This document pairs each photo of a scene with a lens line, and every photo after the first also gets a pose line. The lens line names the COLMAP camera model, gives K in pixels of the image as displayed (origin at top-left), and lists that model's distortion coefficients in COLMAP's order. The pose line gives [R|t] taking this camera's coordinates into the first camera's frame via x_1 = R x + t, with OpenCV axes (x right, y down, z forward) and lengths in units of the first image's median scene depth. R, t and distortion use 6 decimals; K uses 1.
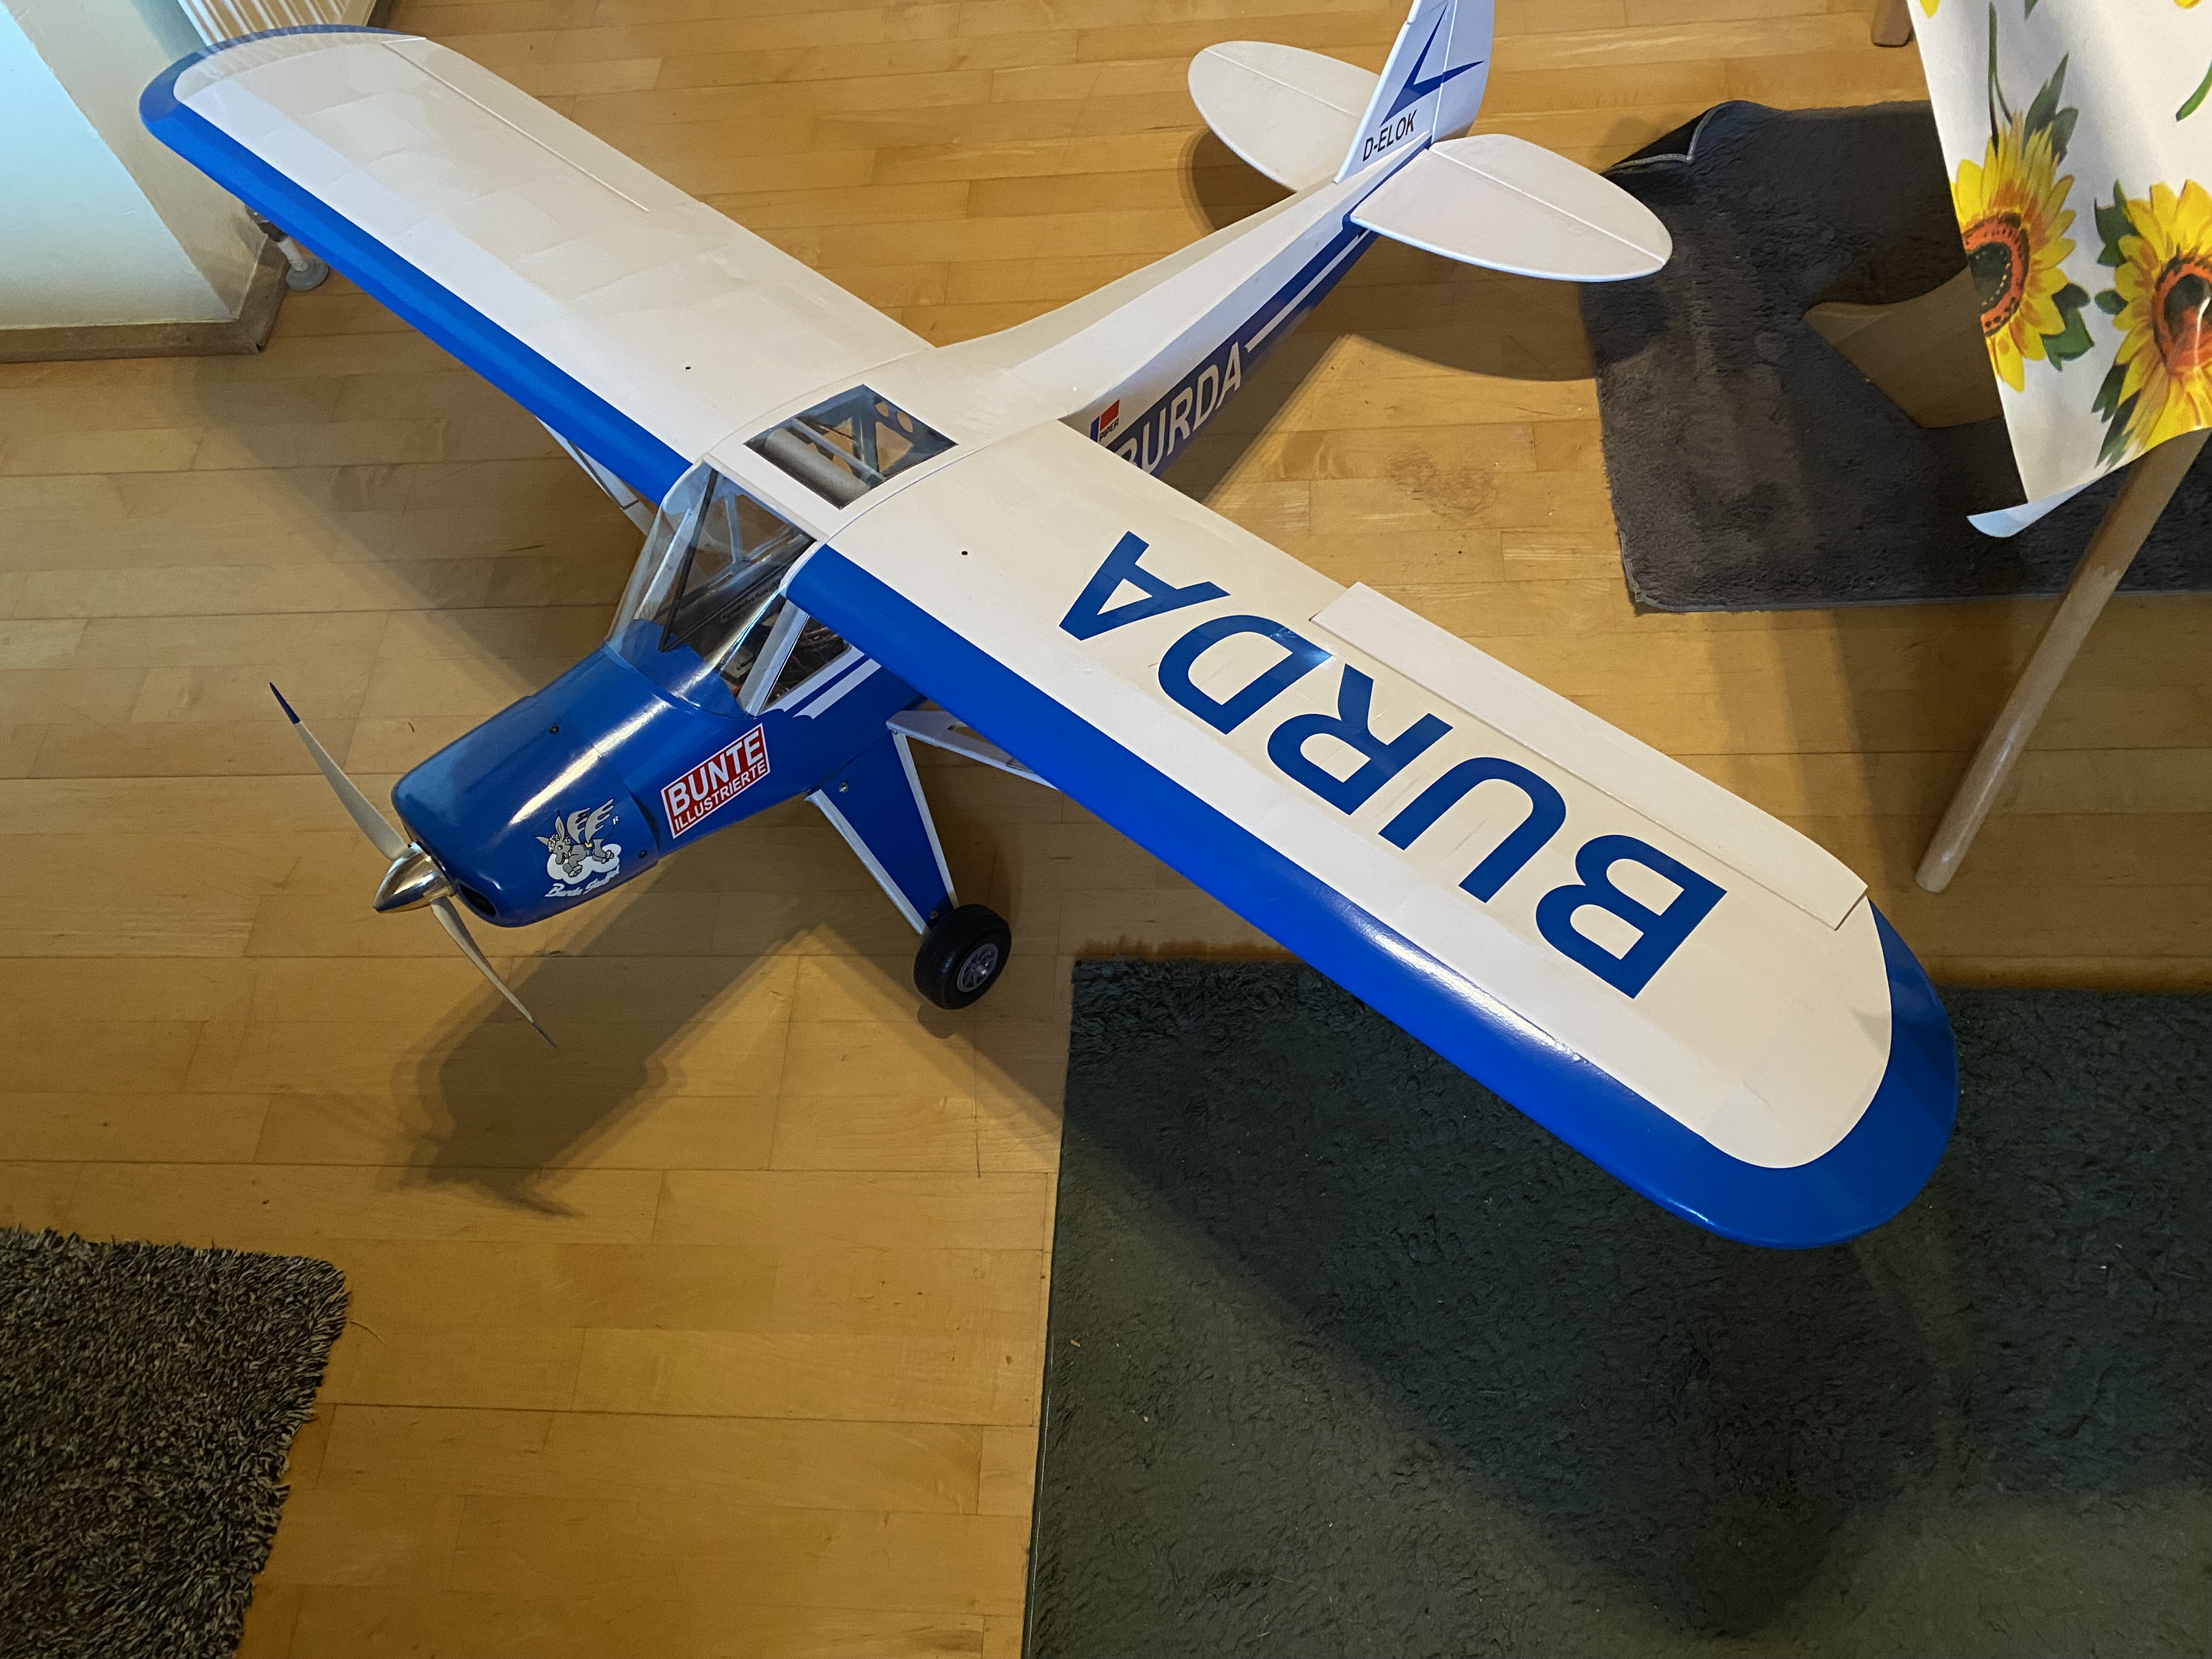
lens RADIAL K [[1696.5, 0, 1091.5], [0, 1696.5, 782.6], [0, 0, 1]] dist [-0.002222, -0.010531]
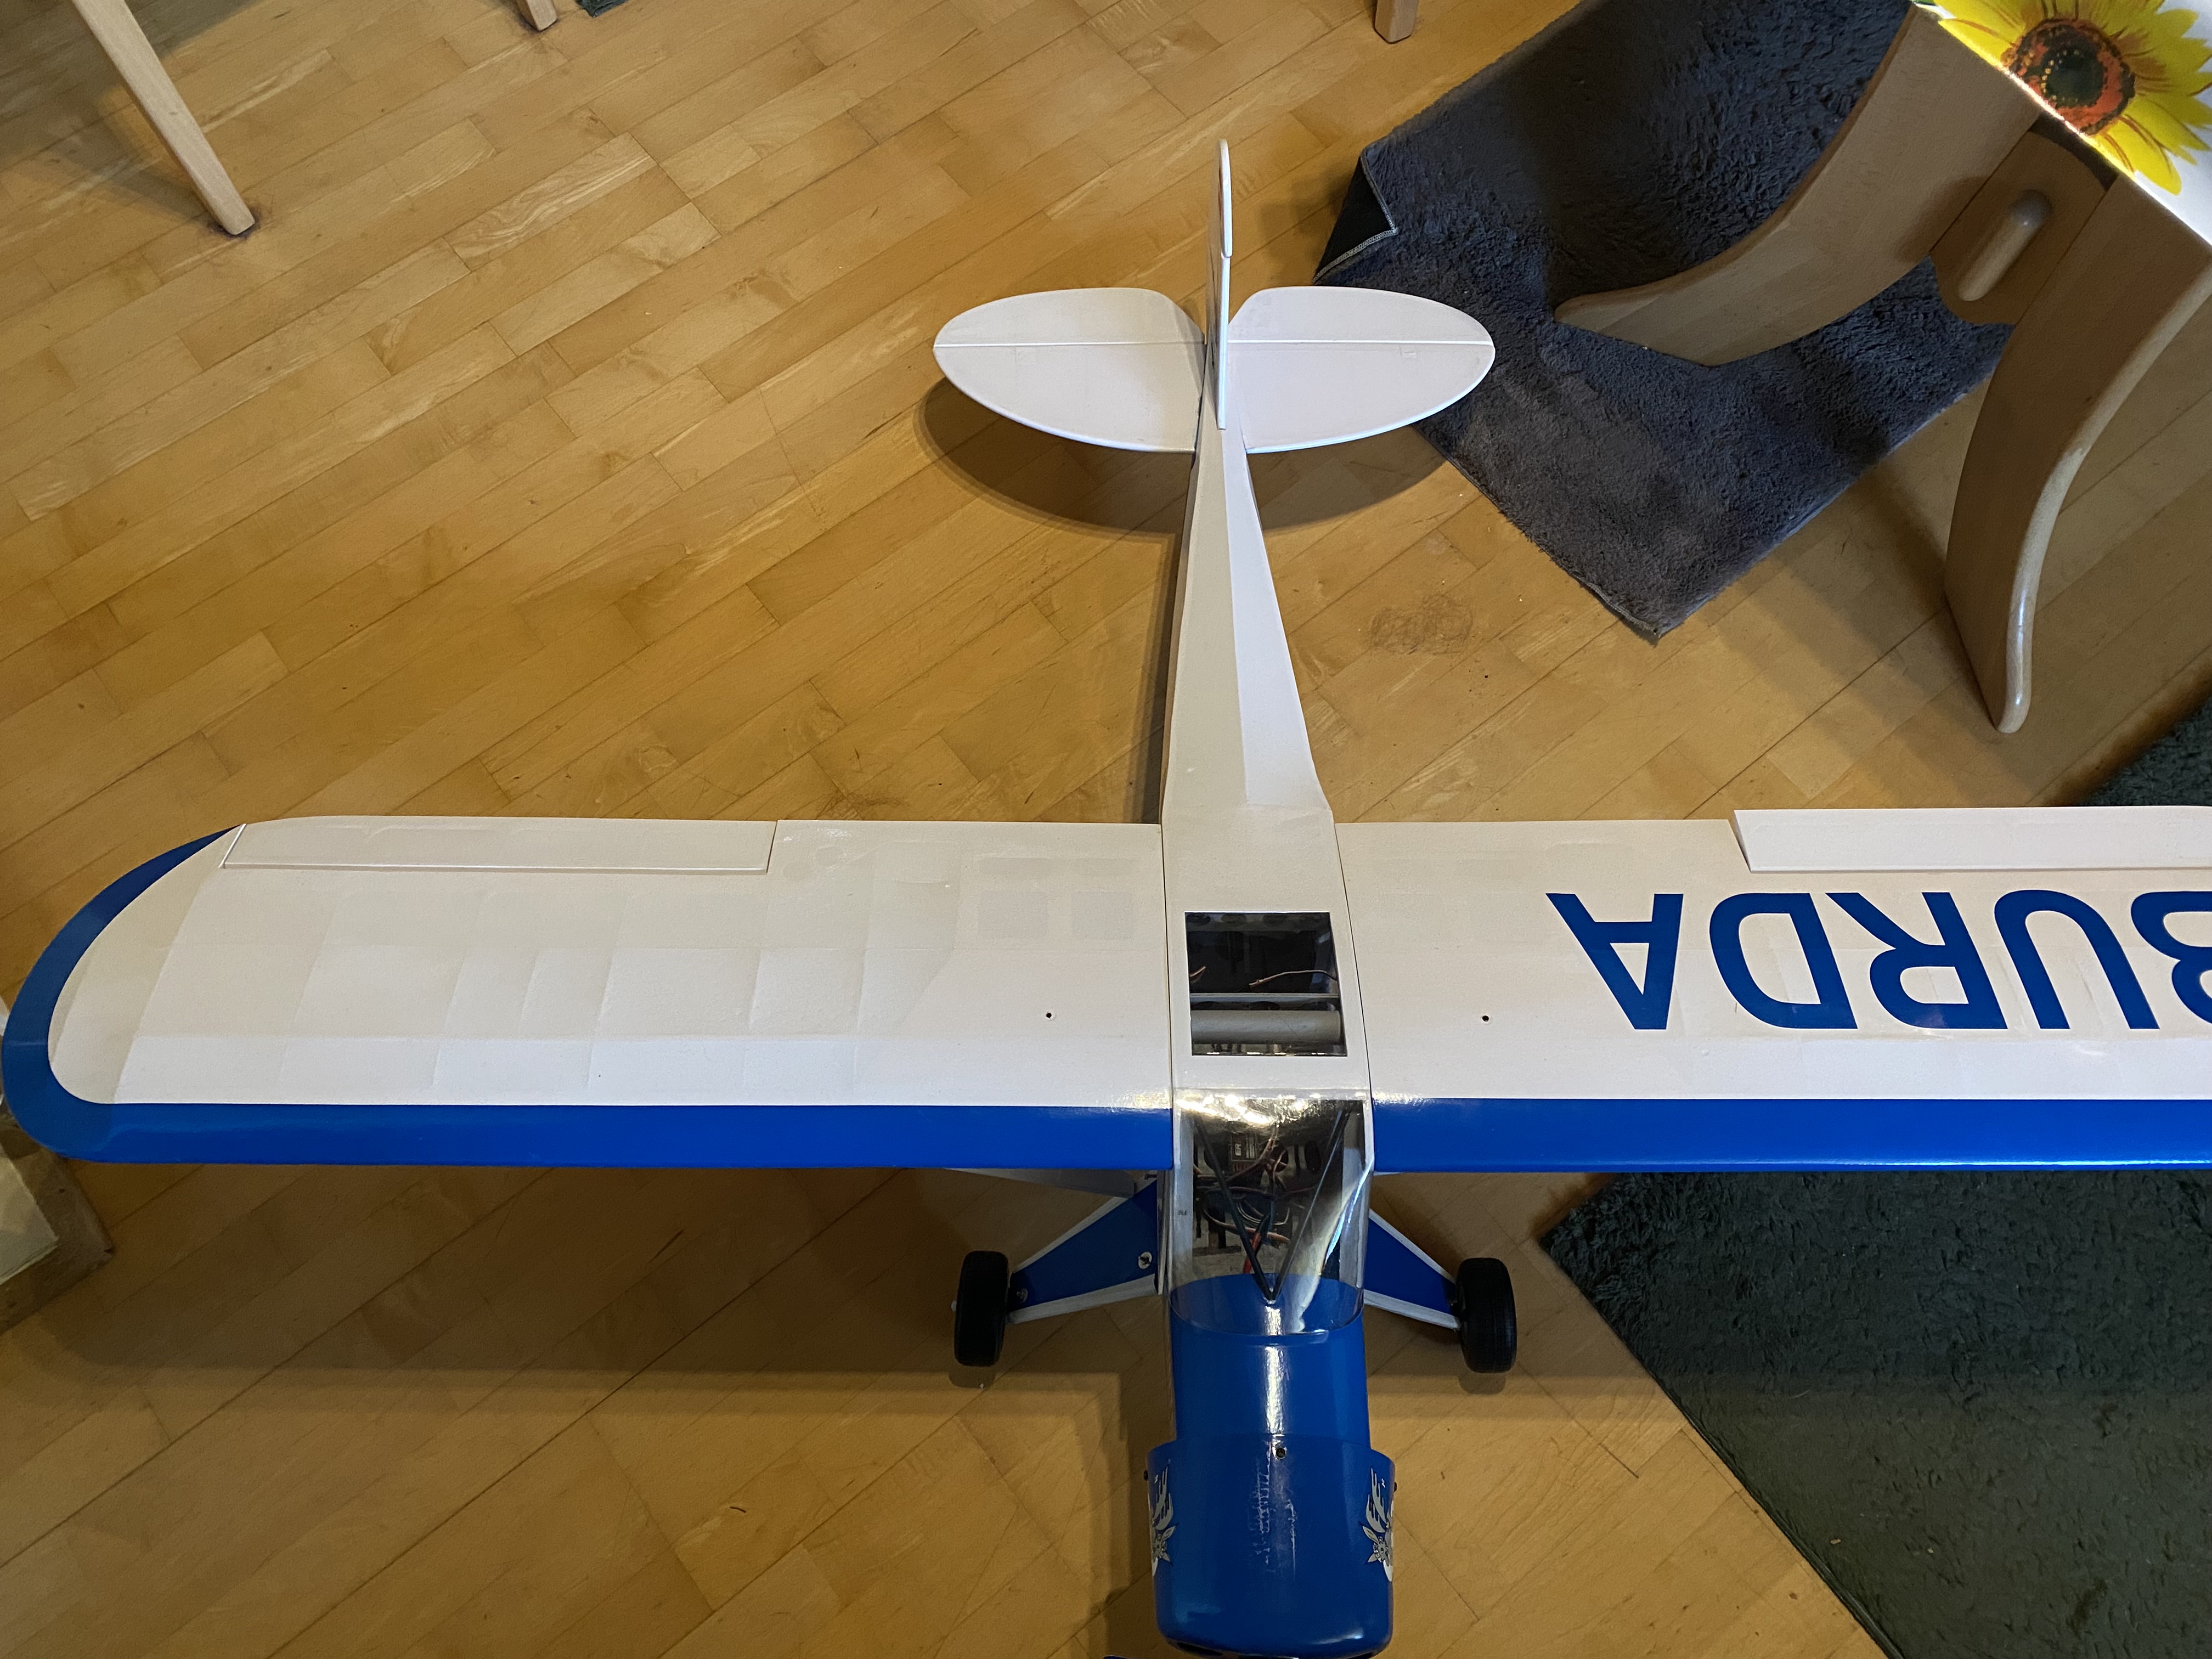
lens RADIAL K [[1649.2, 0, 1106.0], [0, 1649.2, 829.5], [0, 0, 1]] dist [-0.008454, -0.006988]
pose [[0.752853, -0.559406, 0.346812, -0.421229], [0.530478, 0.827622, 0.183399, -0.429187], [-0.389623, 0.045904, 0.919830, 0.194514]]
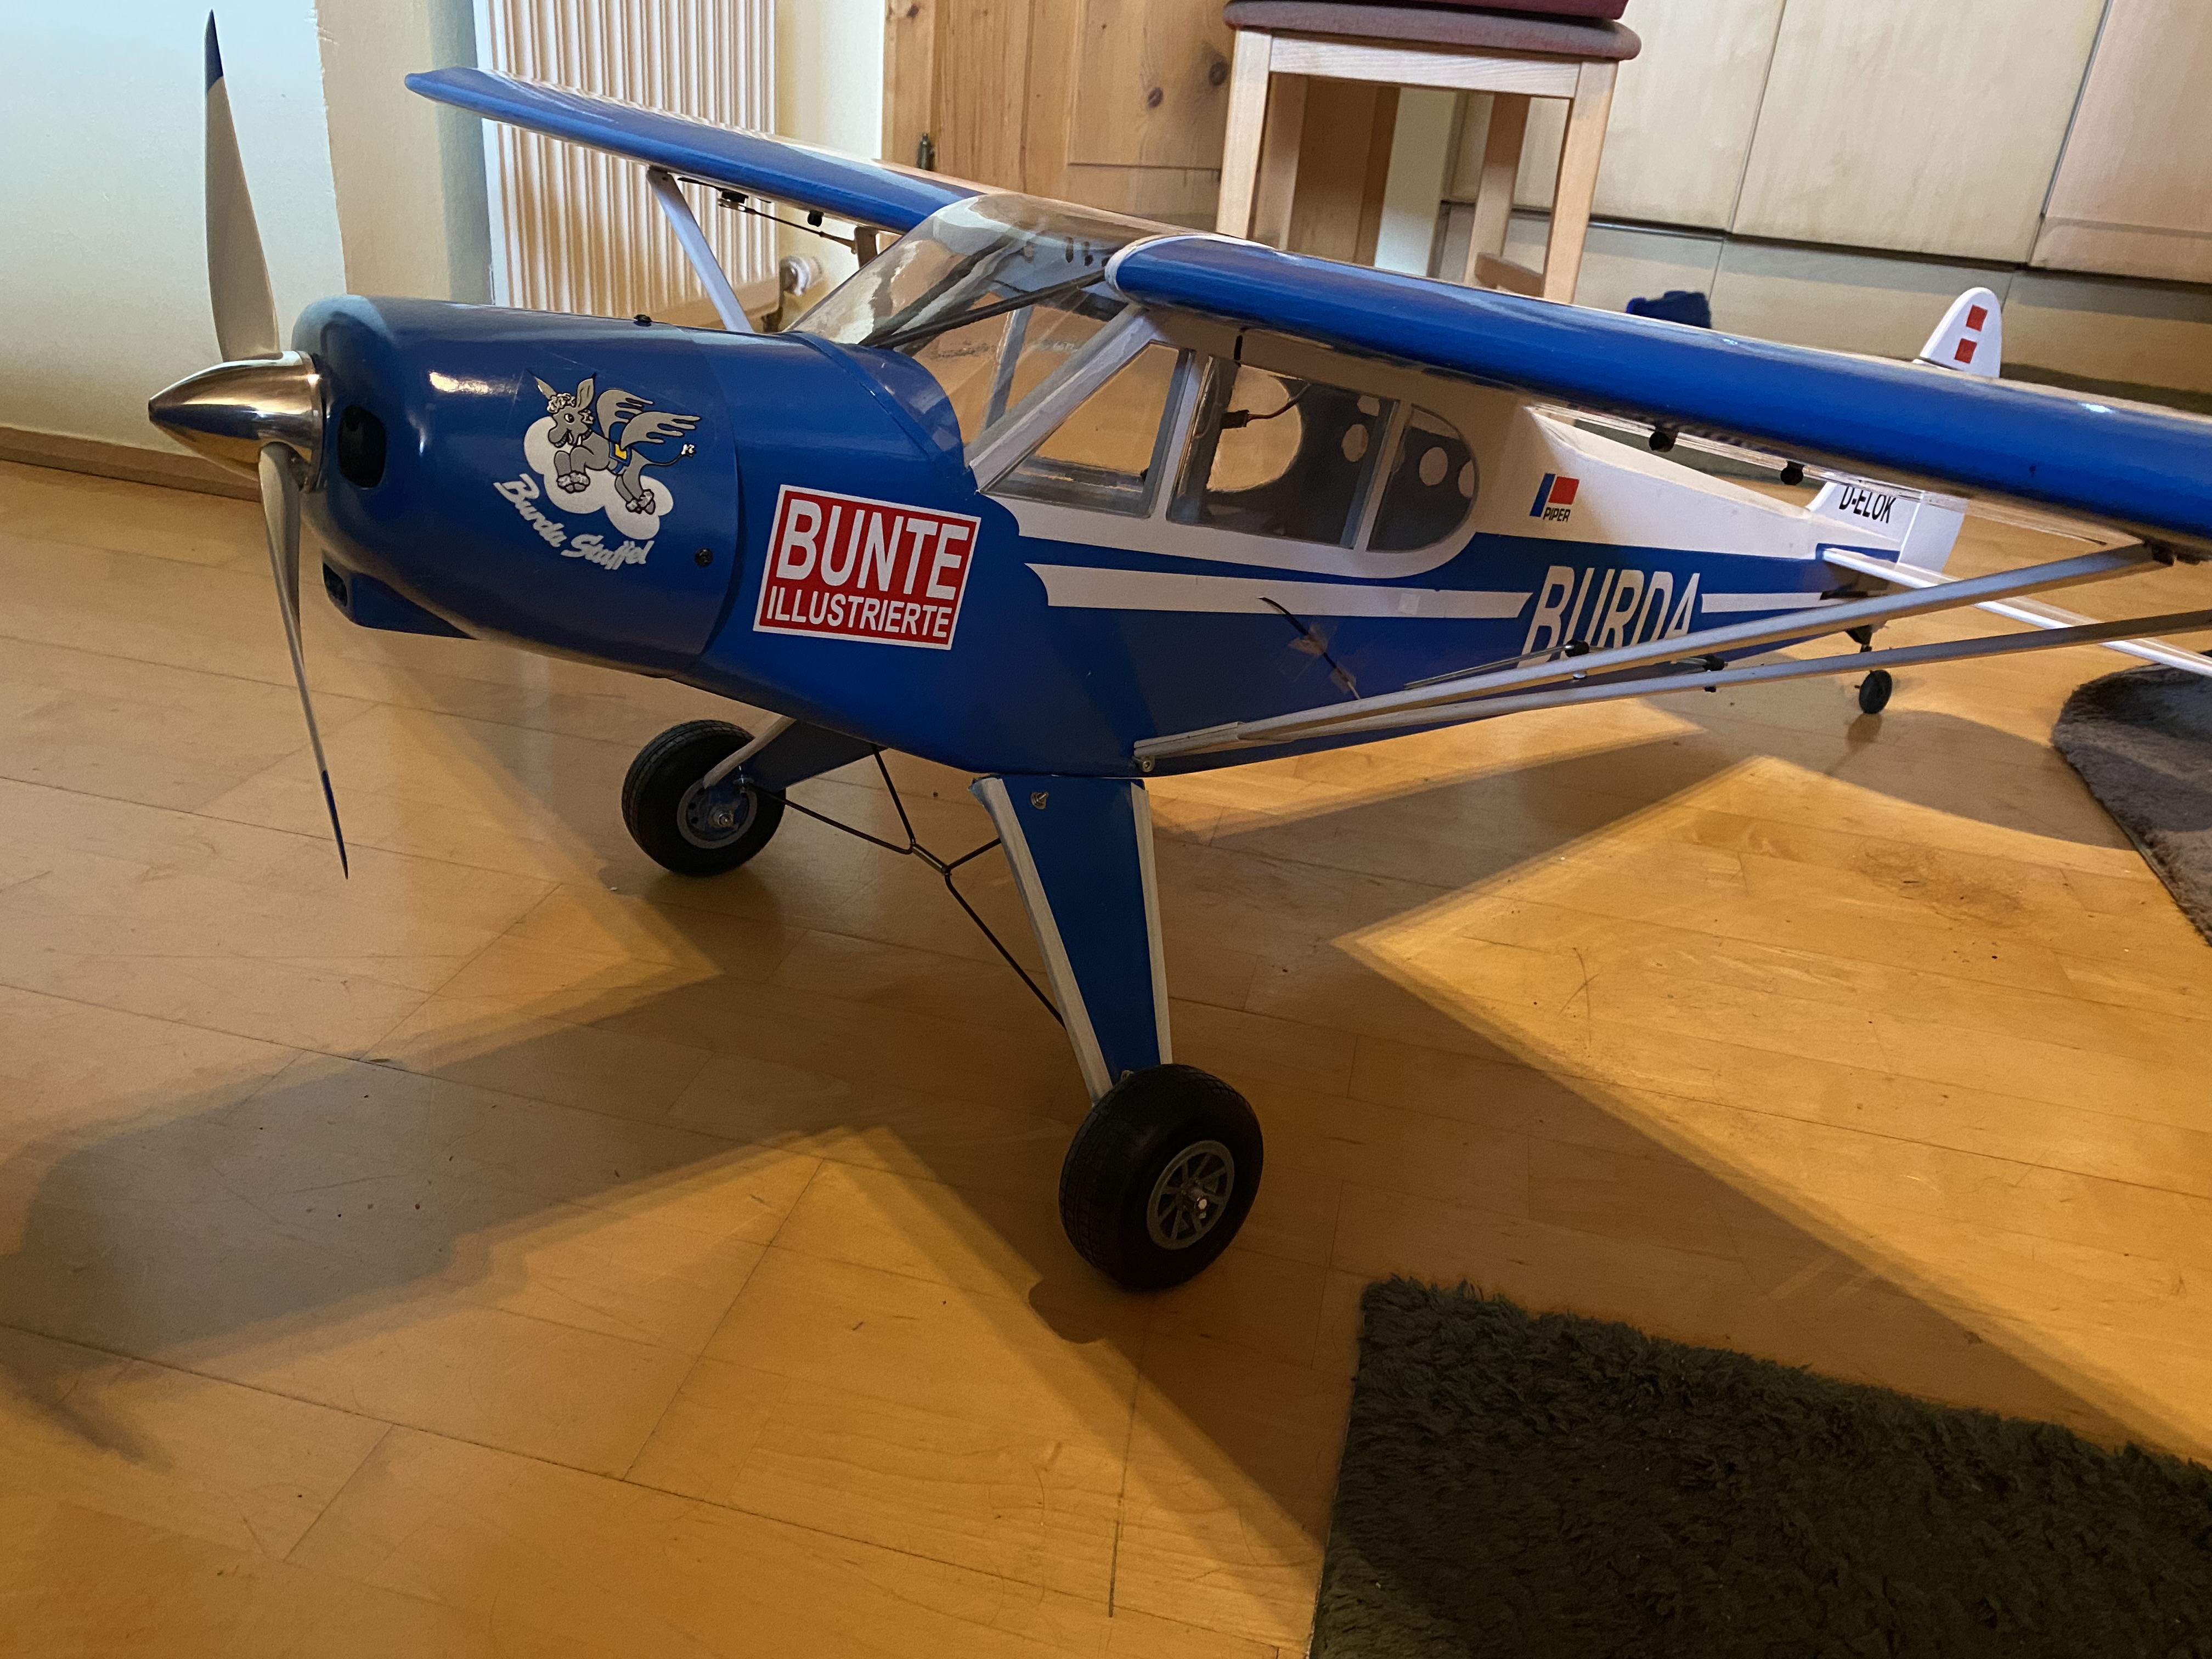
lens RADIAL K [[1696.5, 0, 1091.5], [0, 1696.5, 782.6], [0, 0, 1]] dist [-0.002222, -0.010531]
pose [[0.964505, 0.249625, -0.086127, -0.083500], [-0.254146, 0.788962, -0.559418, 0.297243], [-0.071694, 0.561450, 0.824399, 0.539581]]
